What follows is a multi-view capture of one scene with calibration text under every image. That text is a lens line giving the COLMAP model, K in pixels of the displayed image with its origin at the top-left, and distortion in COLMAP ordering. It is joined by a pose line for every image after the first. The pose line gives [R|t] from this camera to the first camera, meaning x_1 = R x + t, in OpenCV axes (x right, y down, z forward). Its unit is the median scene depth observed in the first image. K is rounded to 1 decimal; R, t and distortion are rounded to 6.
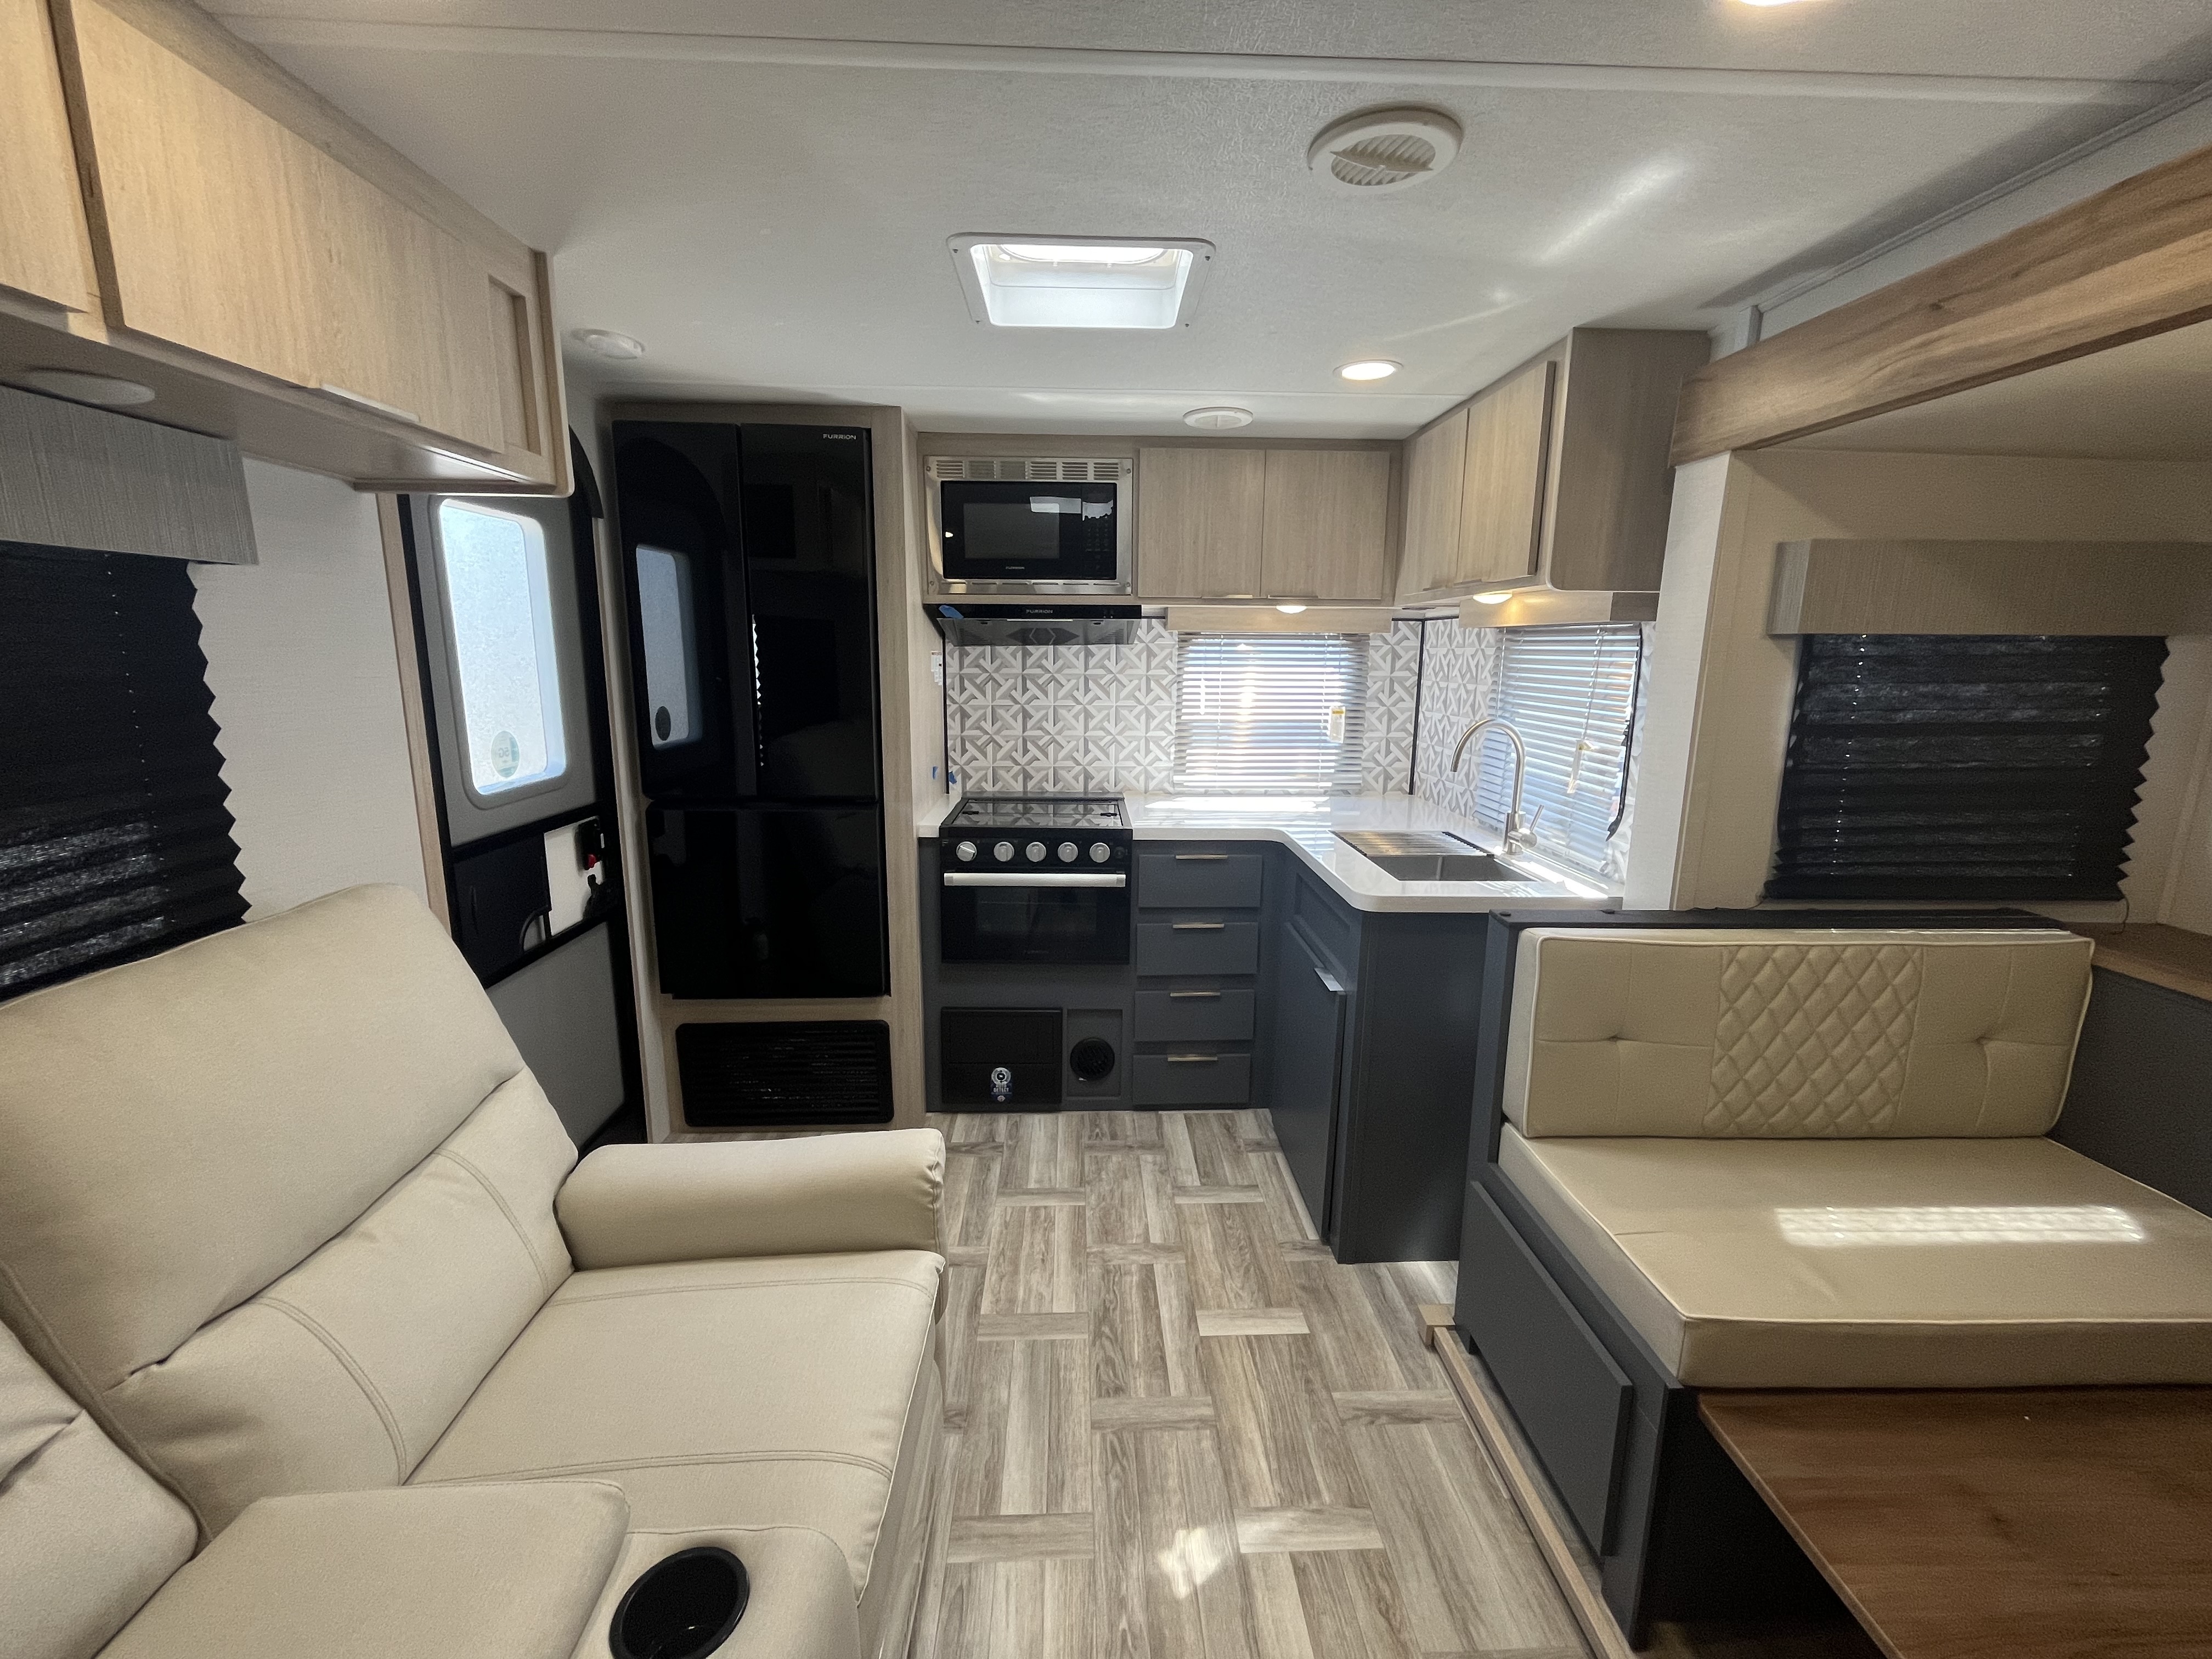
lens RADIAL K [[907.8, 0, 1106.0], [0, 907.8, 829.5], [0, 0, 1]] dist [-0.001379, 0.000571]
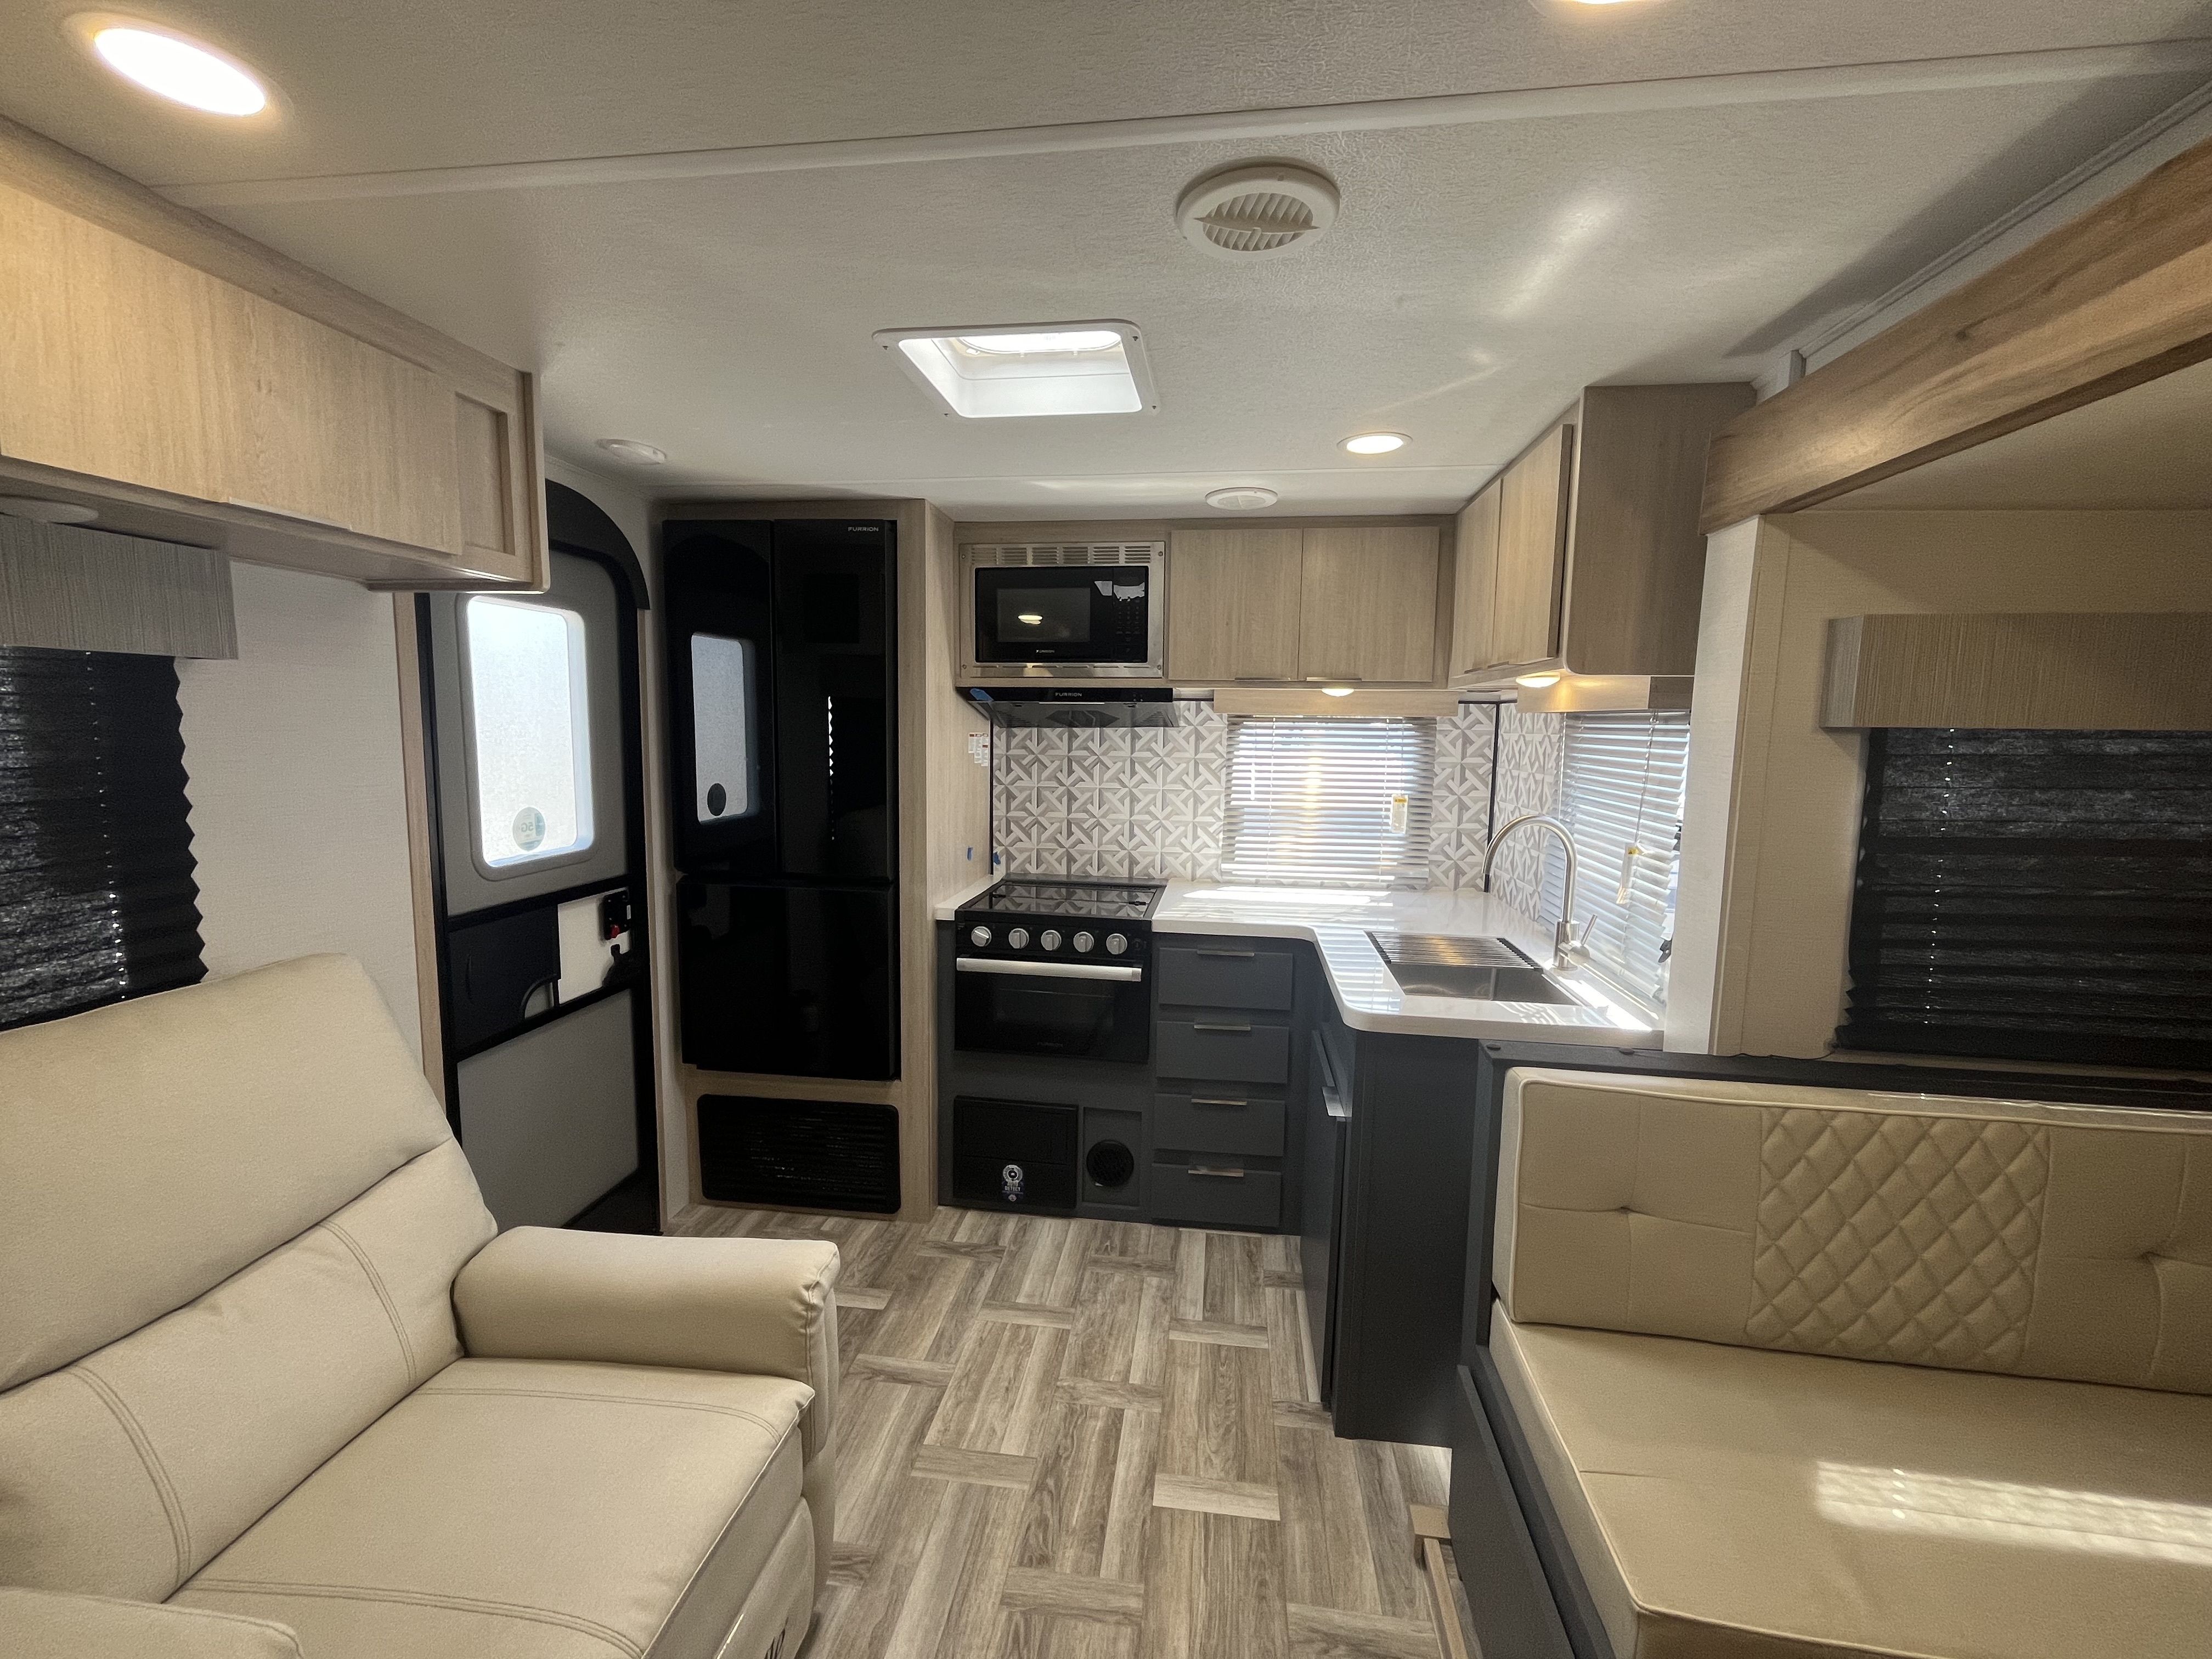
lens RADIAL K [[906.7, 0, 1106.0], [0, 906.7, 829.5], [0, 0, 1]] dist [-0.001502, 0.000044]
pose [[0.985634, 0.025148, -0.167015, 0.174223], [-0.038628, 0.996208, -0.077960, -0.024519], [0.164421, 0.083291, 0.982867, 0.065665]]
